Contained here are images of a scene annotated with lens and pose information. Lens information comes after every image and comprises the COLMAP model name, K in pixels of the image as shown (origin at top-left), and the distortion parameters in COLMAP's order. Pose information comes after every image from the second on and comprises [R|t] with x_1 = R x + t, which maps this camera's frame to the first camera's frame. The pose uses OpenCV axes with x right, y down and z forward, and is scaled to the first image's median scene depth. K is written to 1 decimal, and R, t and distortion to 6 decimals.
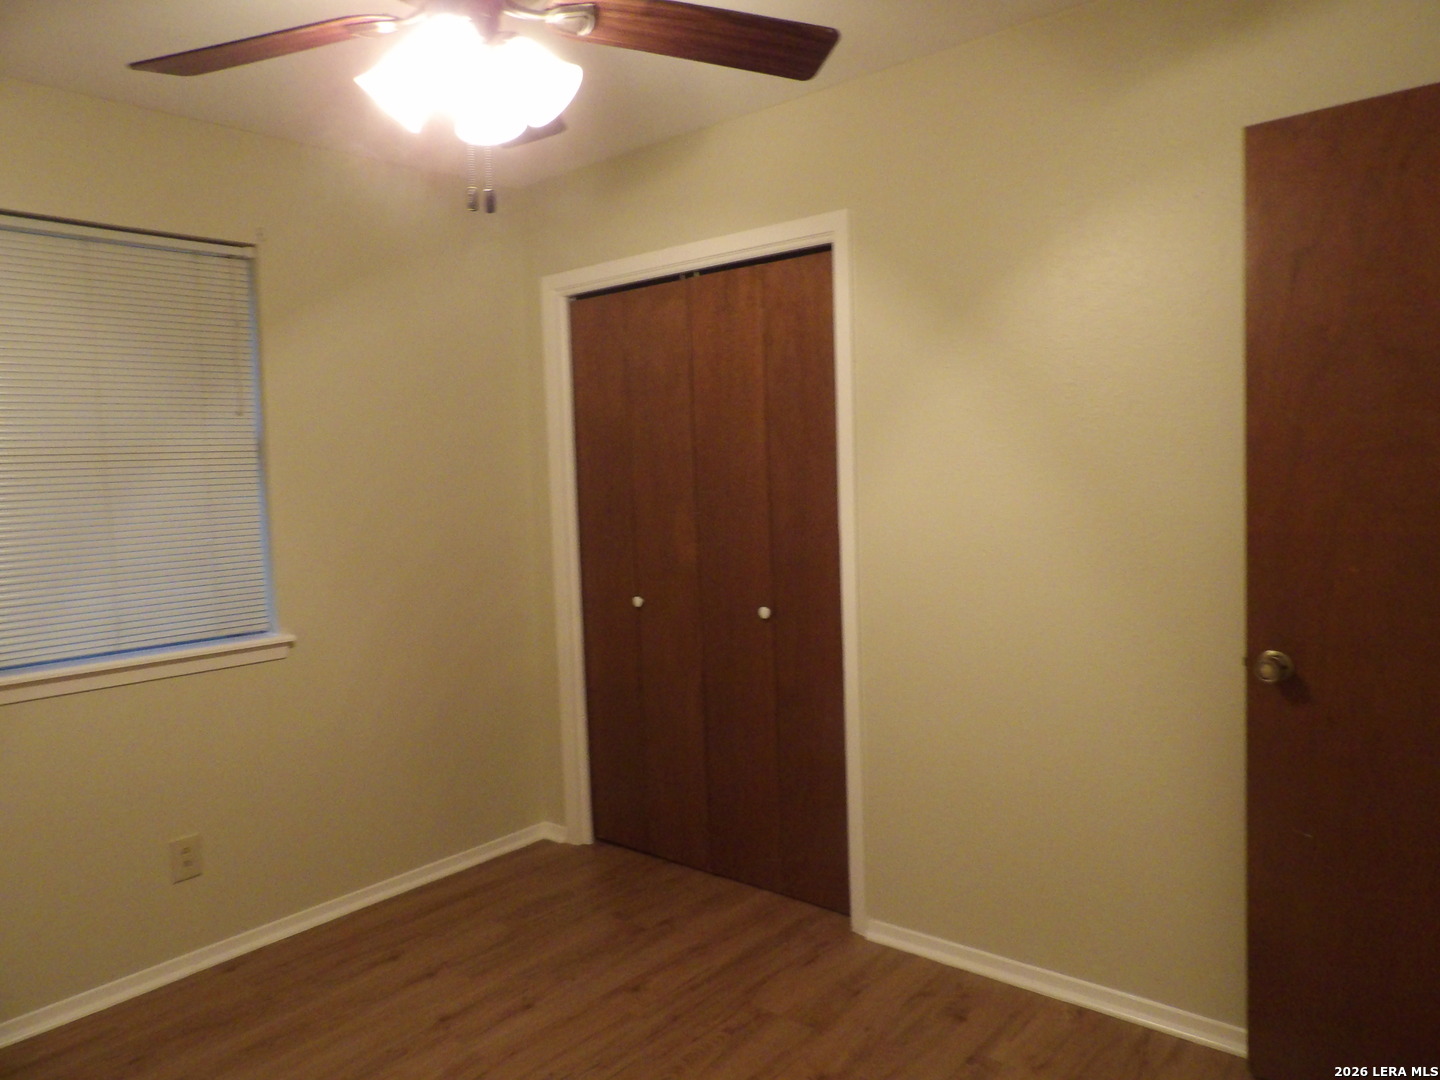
lens RADIAL K [[1029.6, 0, 721.9], [0, 1029.6, 533.8], [0, 0, 1]] dist [-0.040670, 0.048133]
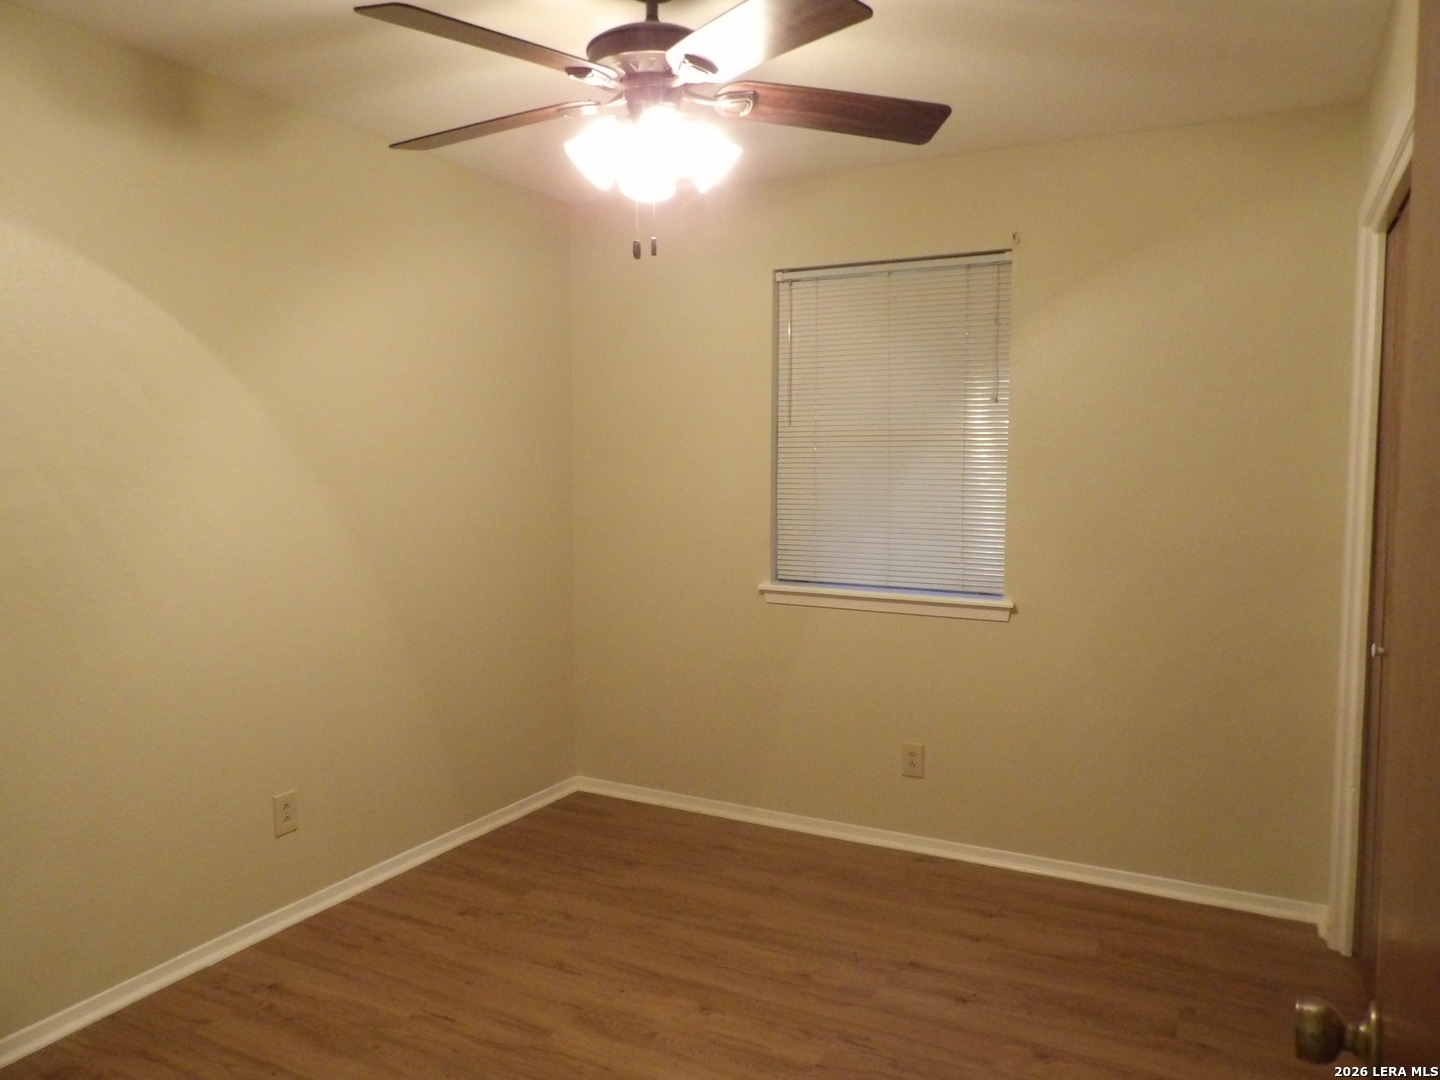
lens RADIAL K [[1029.6, 0, 721.9], [0, 1029.6, 533.8], [0, 0, 1]] dist [-0.040670, 0.048133]
pose [[0.223738, 0.111461, -0.968255, 0.610771], [-0.073366, 0.992547, 0.097304, -0.062724], [0.971884, 0.049266, 0.230248, 0.471183]]
